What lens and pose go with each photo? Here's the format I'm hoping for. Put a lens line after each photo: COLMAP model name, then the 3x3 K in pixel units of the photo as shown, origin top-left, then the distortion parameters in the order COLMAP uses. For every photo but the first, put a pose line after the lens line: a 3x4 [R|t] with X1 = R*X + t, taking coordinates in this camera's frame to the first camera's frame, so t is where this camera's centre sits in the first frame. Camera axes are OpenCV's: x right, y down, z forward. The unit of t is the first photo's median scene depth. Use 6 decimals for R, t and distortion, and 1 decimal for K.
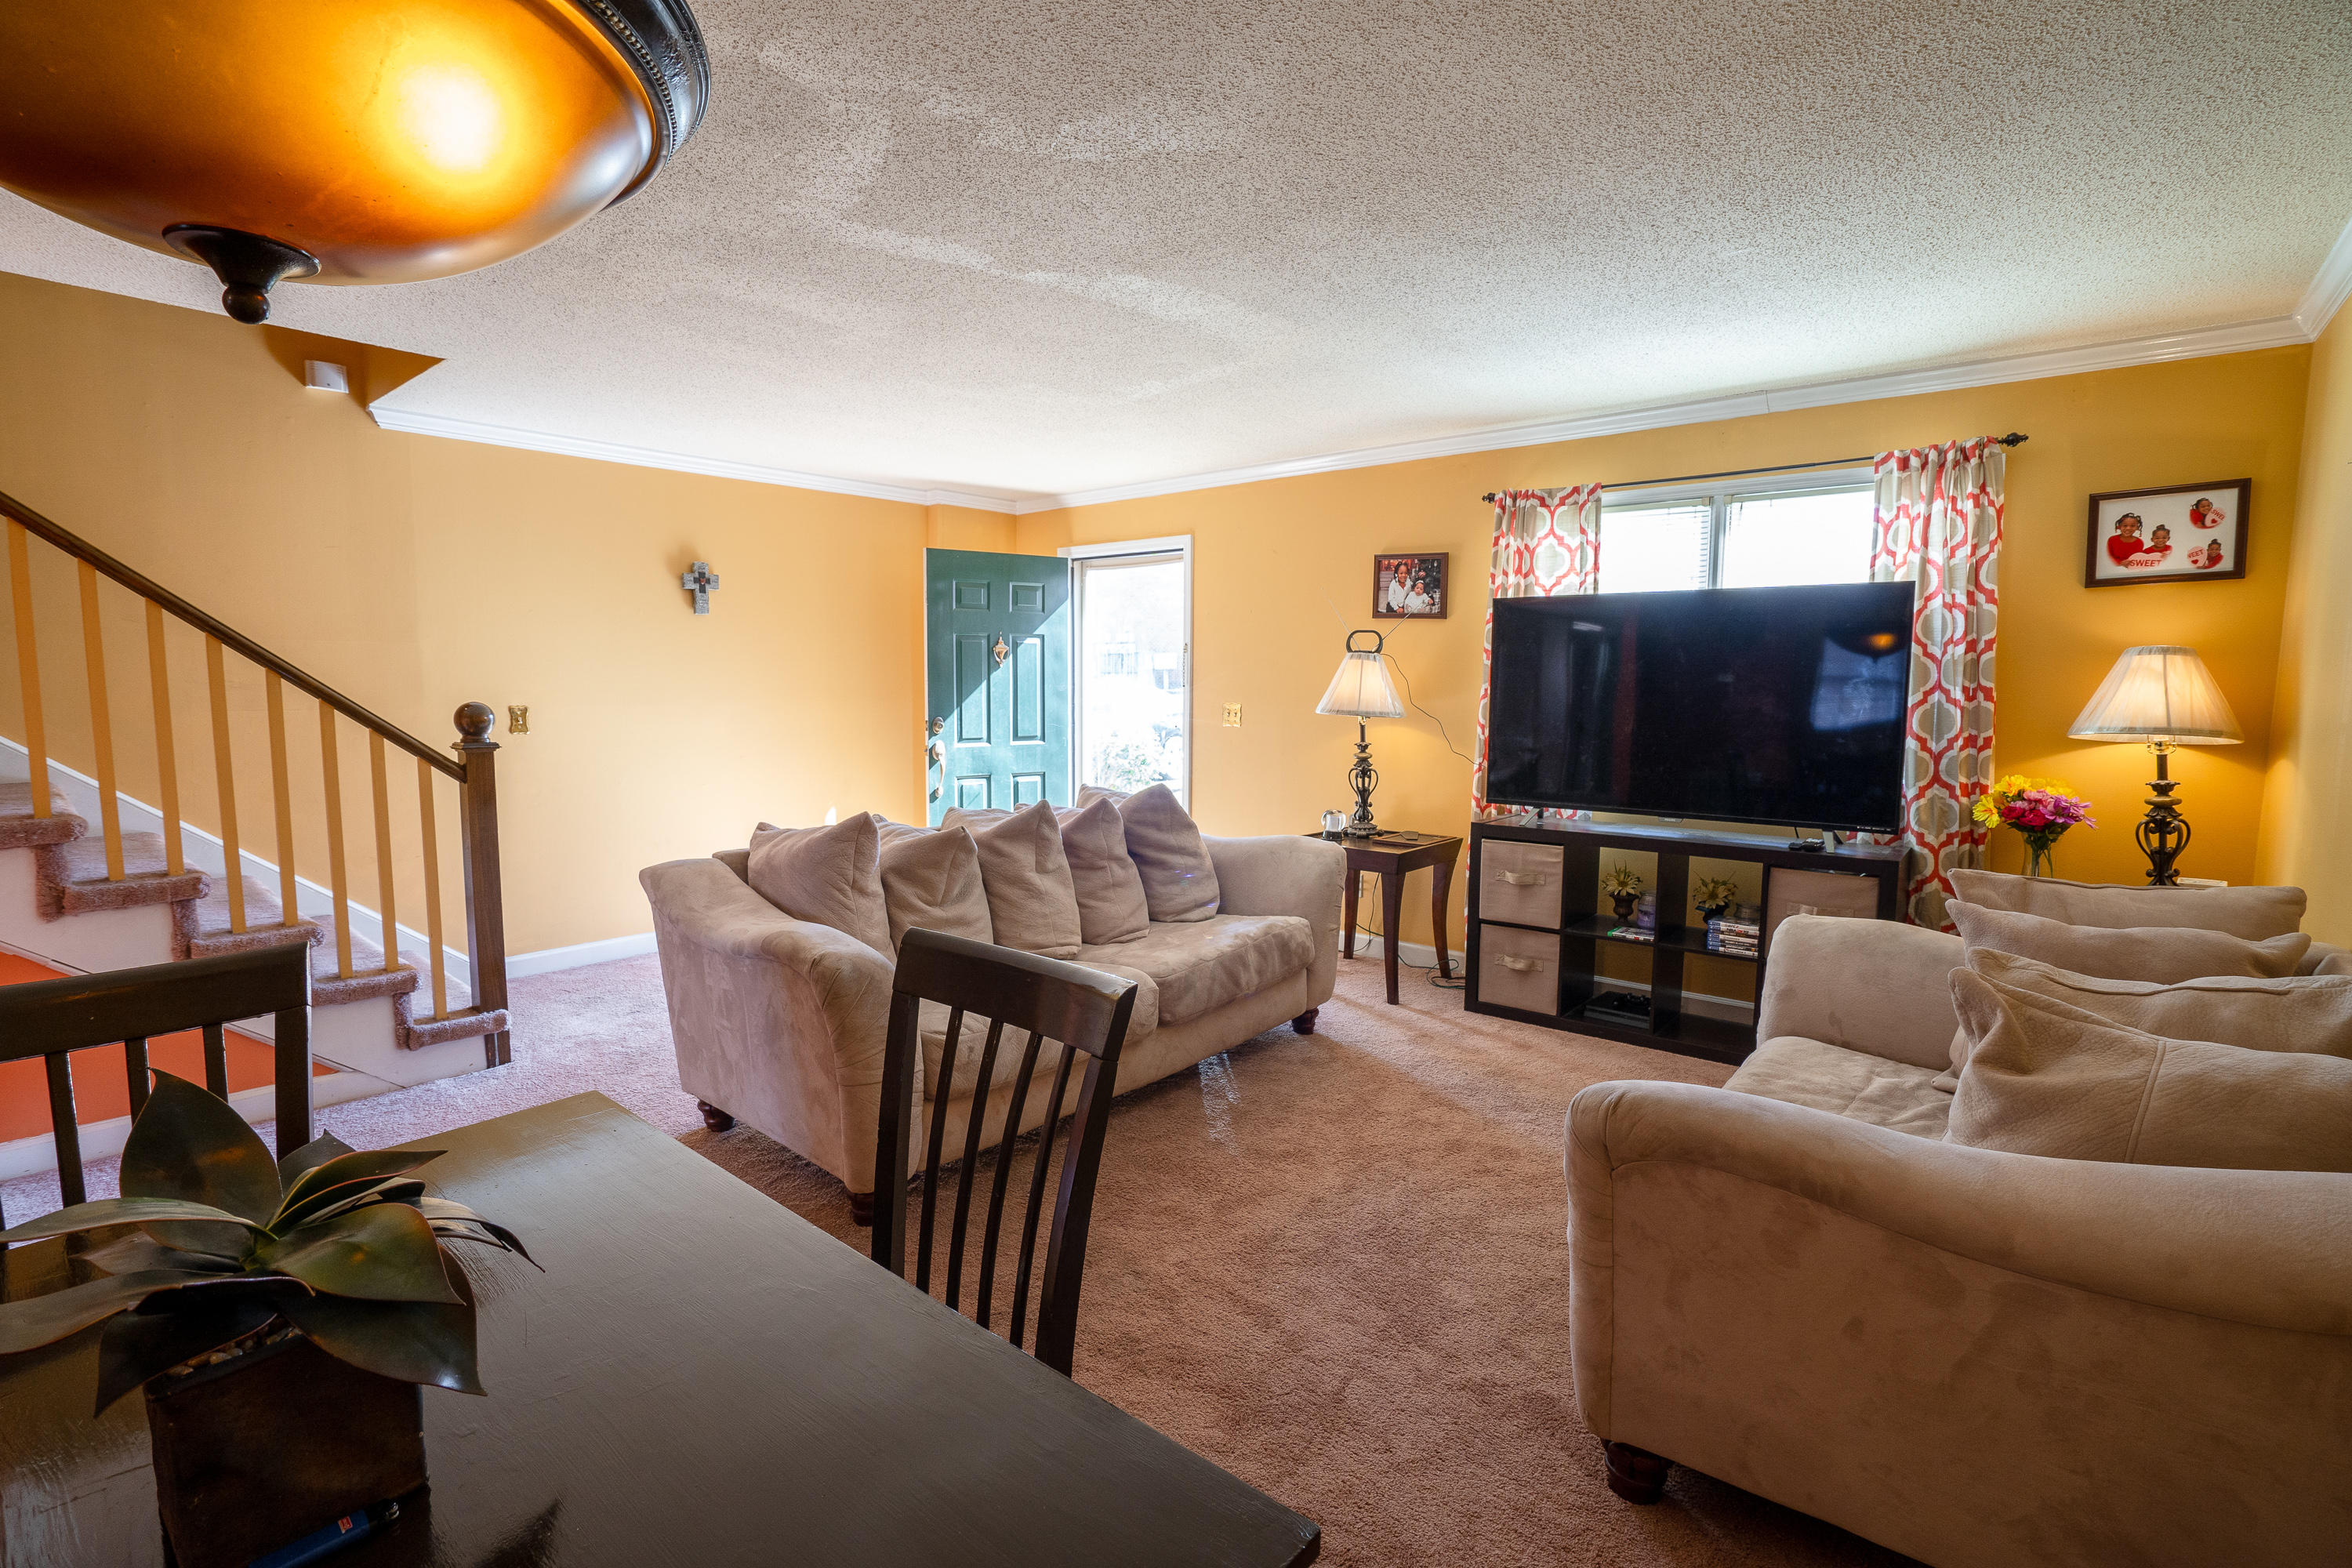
lens RADIAL K [[1079.0, 0, 1163.9], [0, 1079.0, 783.2], [0, 0, 1]] dist [-0.049499, 0.017253]
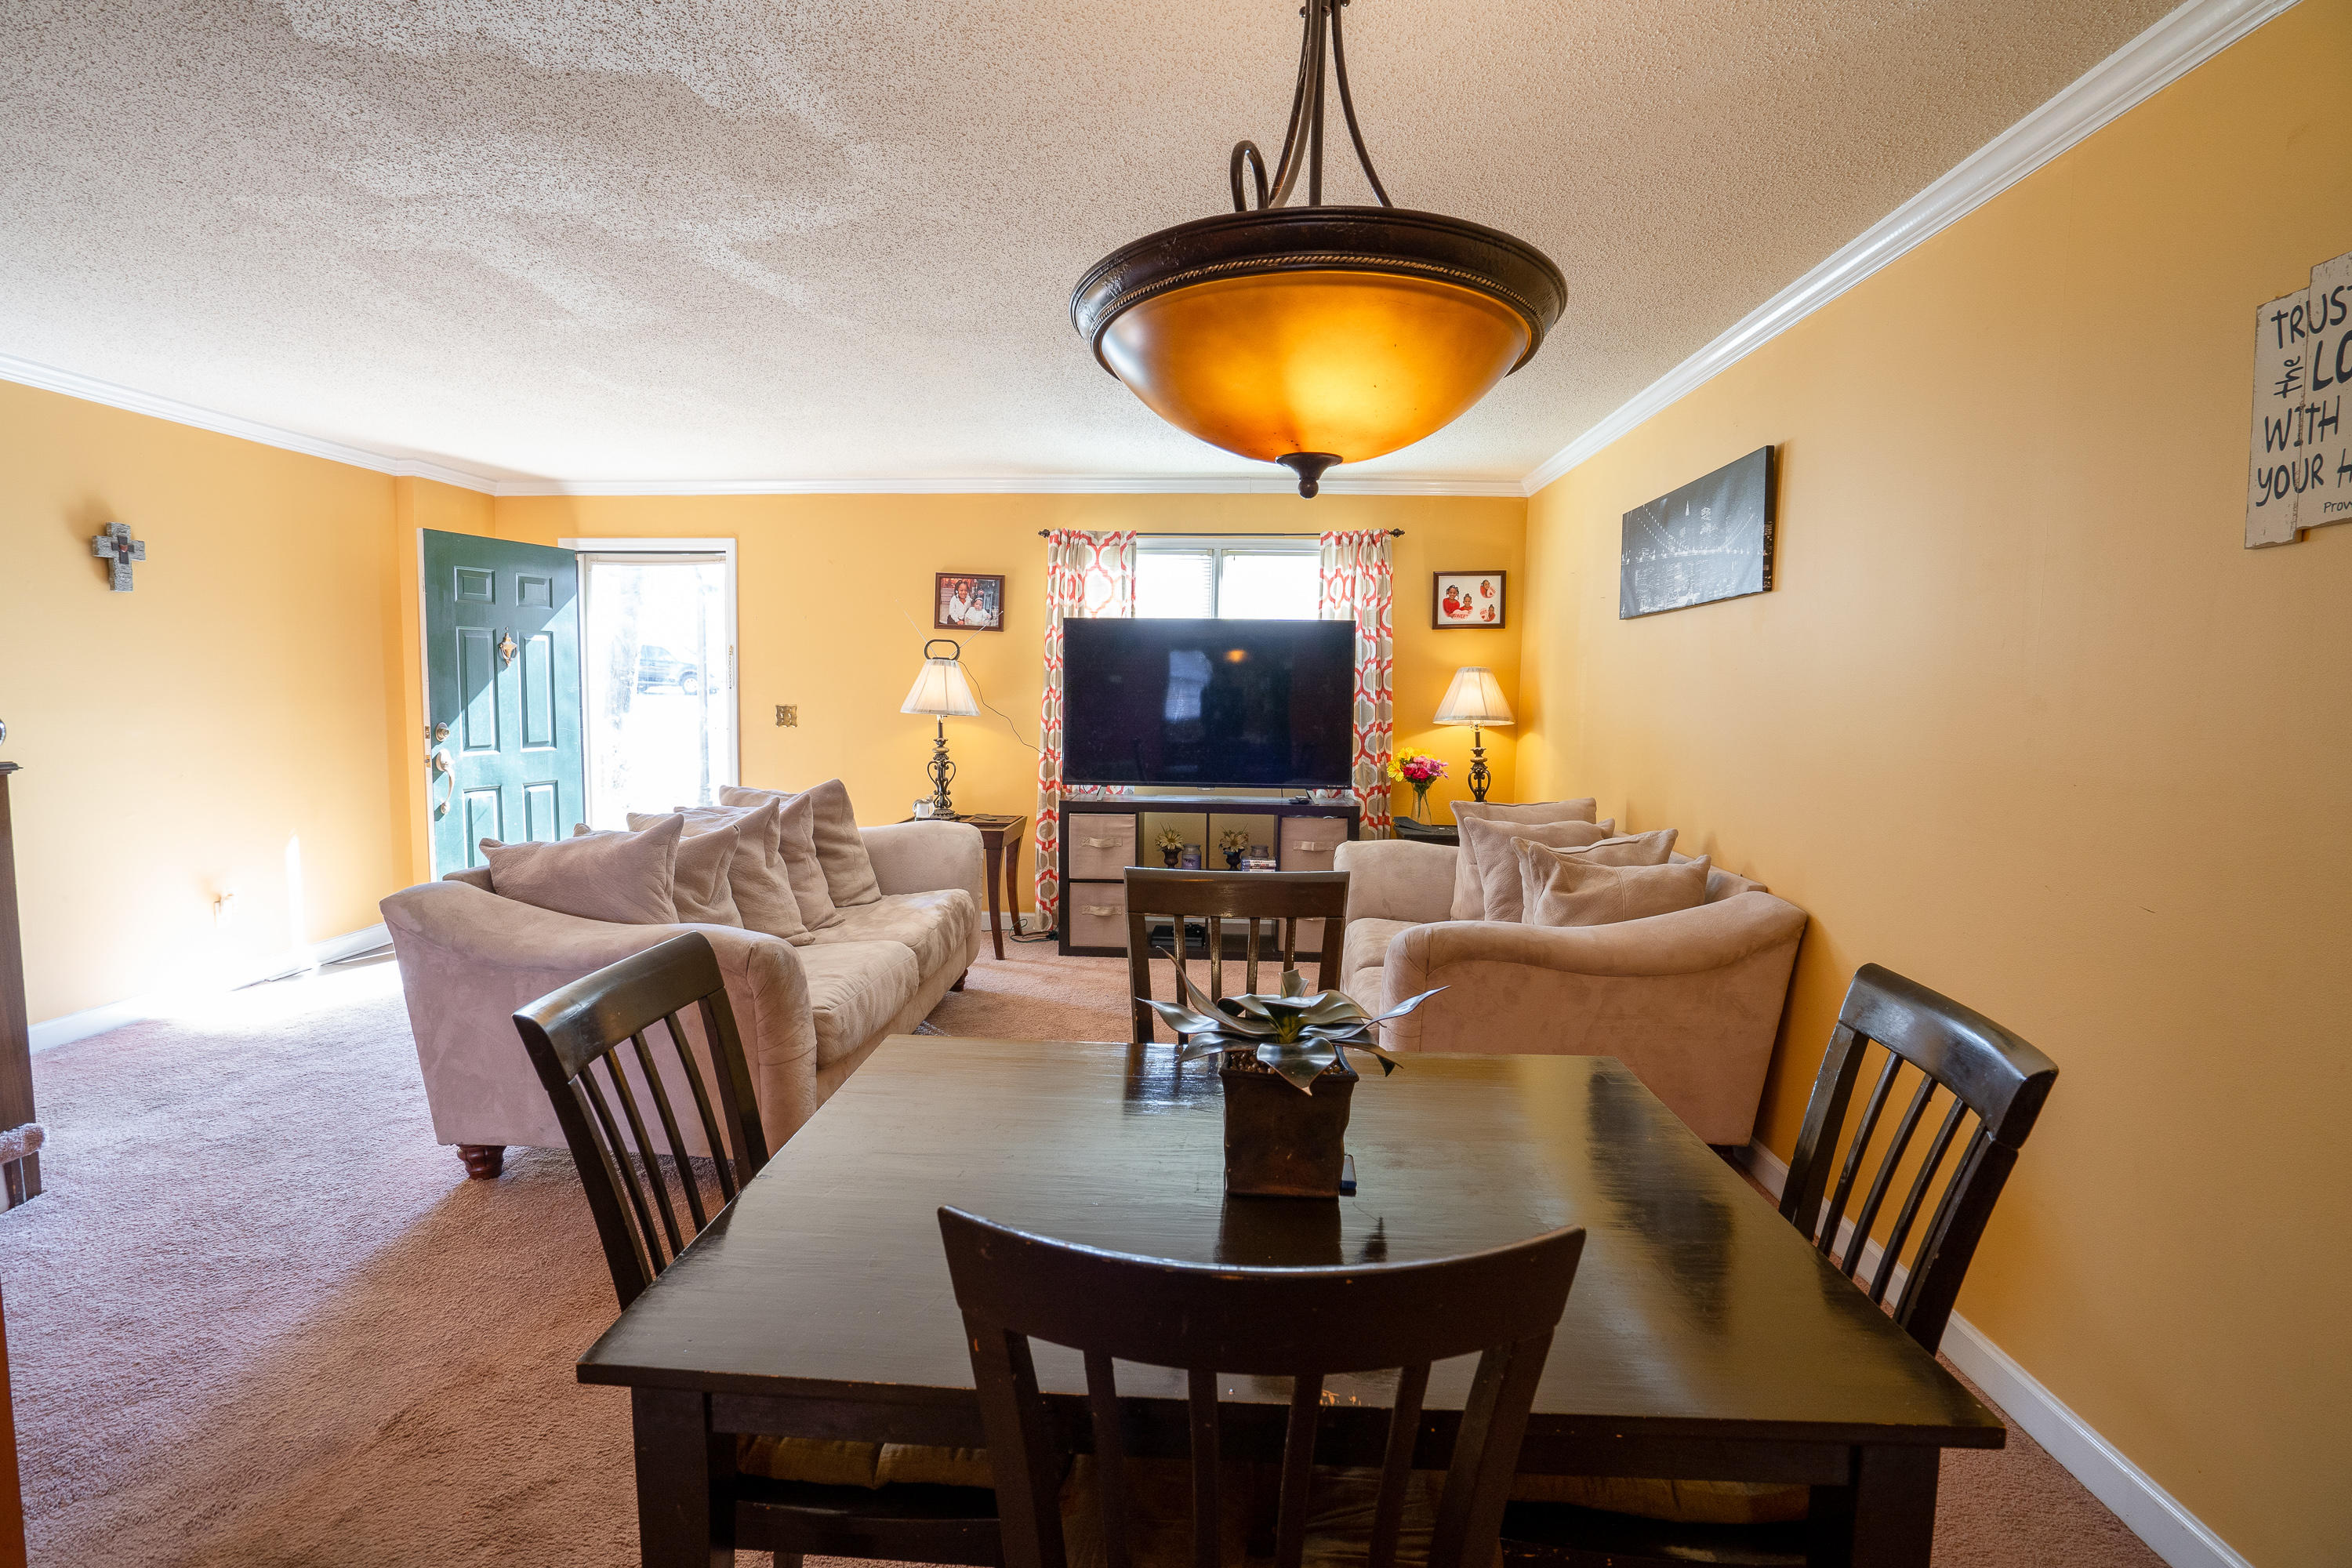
lens RADIAL K [[1079.0, 0, 1169.5], [0, 1079.0, 781.6], [0, 0, 1]] dist [-0.049499, 0.017253]
pose [[0.796946, -0.047134, 0.602209, -0.380019], [0.047259, 0.998760, 0.015629, 0.001530], [-0.602199, 0.016004, 0.798185, -0.058226]]
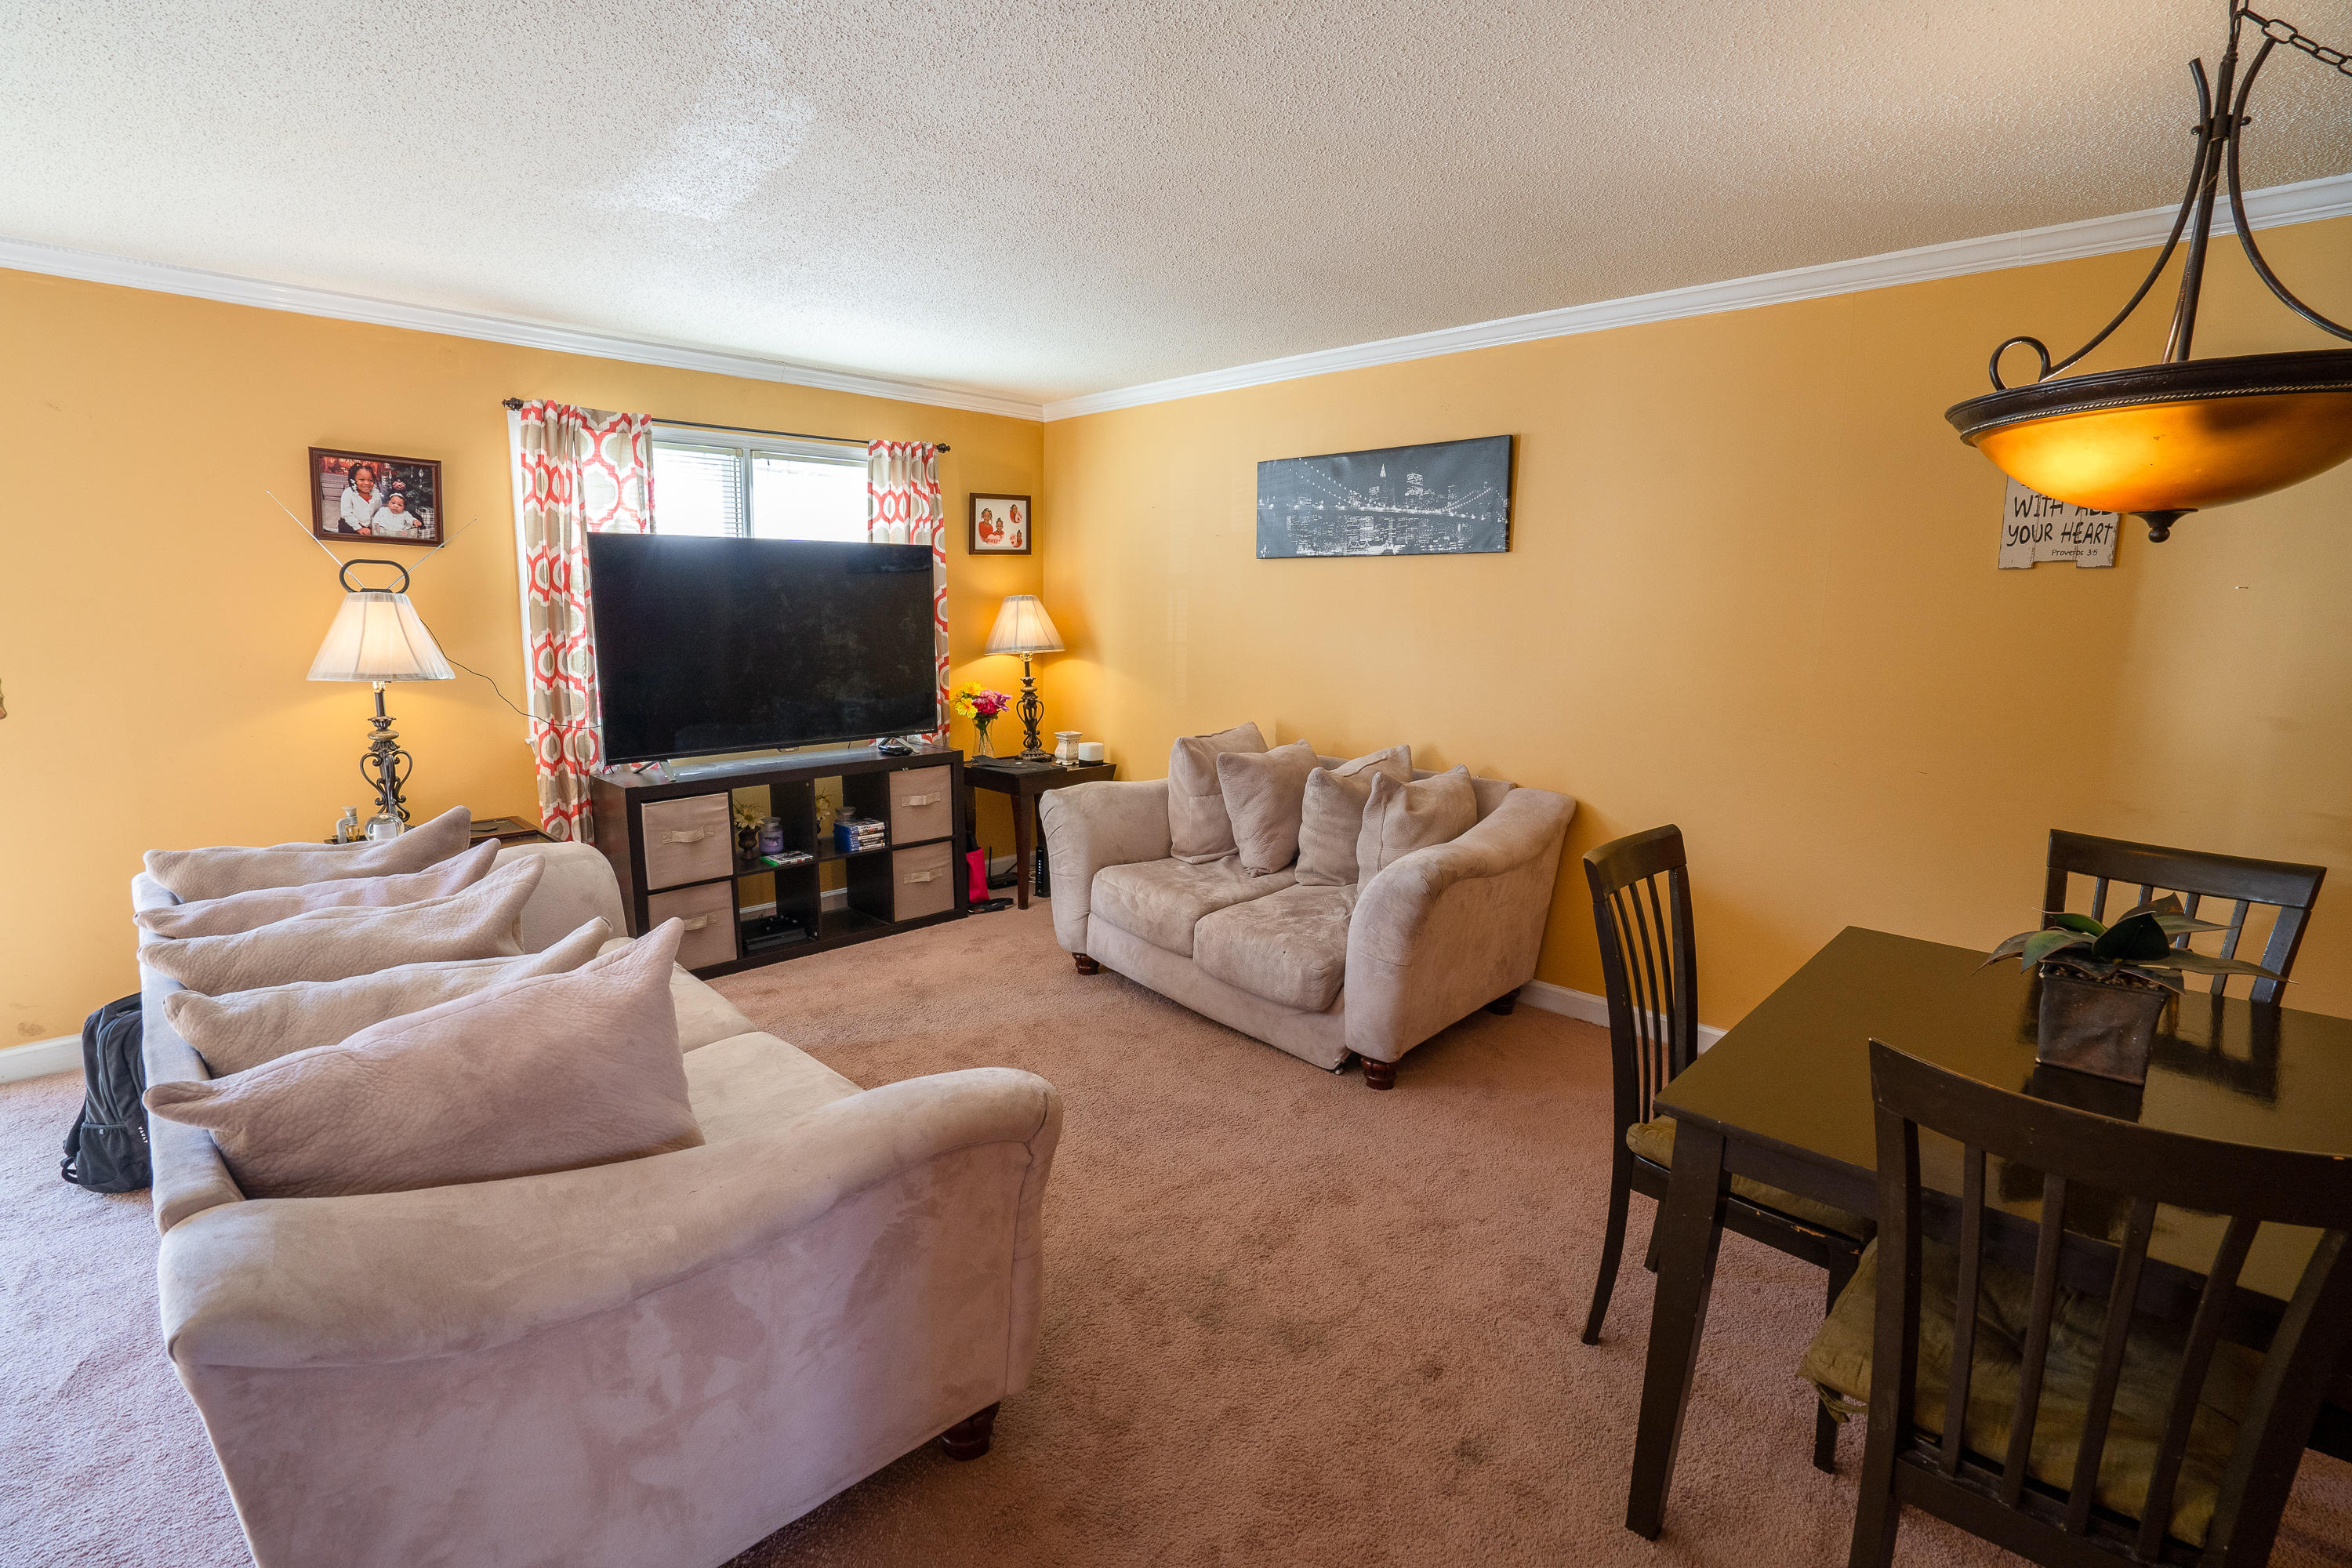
lens RADIAL K [[1079.0, 0, 1152.4], [0, 1079.0, 782.6], [0, 0, 1]] dist [-0.049499, 0.017253]
pose [[0.081549, -0.174922, 0.981199, -0.586717], [0.083761, 0.982198, 0.168139, -0.086916], [-0.993143, 0.068475, 0.094749, 0.523320]]
